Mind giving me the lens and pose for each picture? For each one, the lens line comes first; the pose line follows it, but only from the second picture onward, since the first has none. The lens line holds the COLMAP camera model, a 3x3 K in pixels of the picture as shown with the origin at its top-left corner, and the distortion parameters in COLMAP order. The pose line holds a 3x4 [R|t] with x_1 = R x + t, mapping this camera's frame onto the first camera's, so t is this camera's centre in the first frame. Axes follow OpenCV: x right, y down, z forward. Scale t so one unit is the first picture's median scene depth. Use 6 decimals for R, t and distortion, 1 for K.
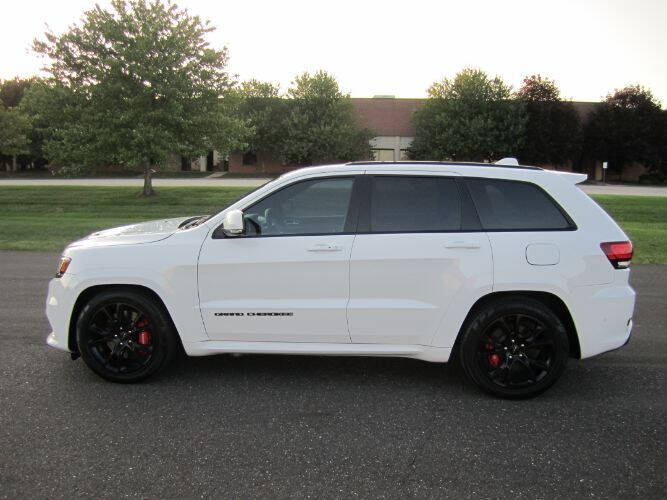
lens RADIAL K [[557.7, 0, 331.2], [0, 557.7, 268.4], [0, 0, 1]] dist [-0.076102, 0.041066]
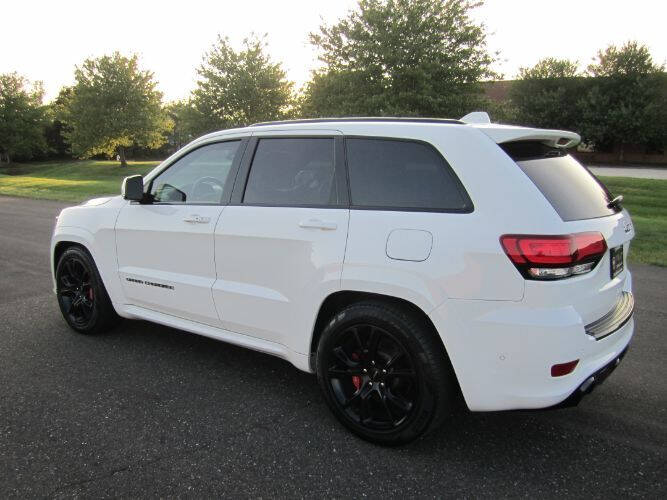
lens RADIAL K [[557.7, 0, 331.2], [0, 557.7, 268.4], [0, 0, 1]] dist [-0.076102, 0.041066]
pose [[0.854303, 0.104167, -0.509230, 0.105829], [-0.092492, 0.994543, 0.048274, -0.003347], [0.511479, 0.005859, 0.859276, 0.057444]]
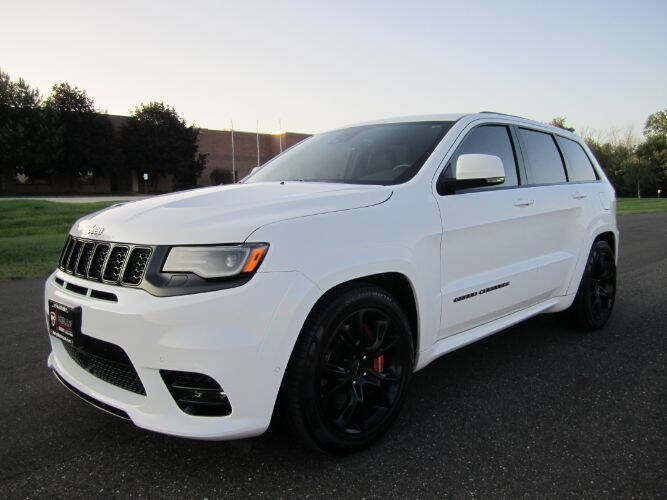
lens RADIAL K [[557.7, 0, 331.2], [0, 557.7, 268.4], [0, 0, 1]] dist [-0.076102, 0.041066]
pose [[0.653757, -0.120102, 0.747112, -0.146074], [0.143468, 0.989089, 0.033459, -0.000903], [-0.742979, 0.085313, 0.663855, 0.110490]]
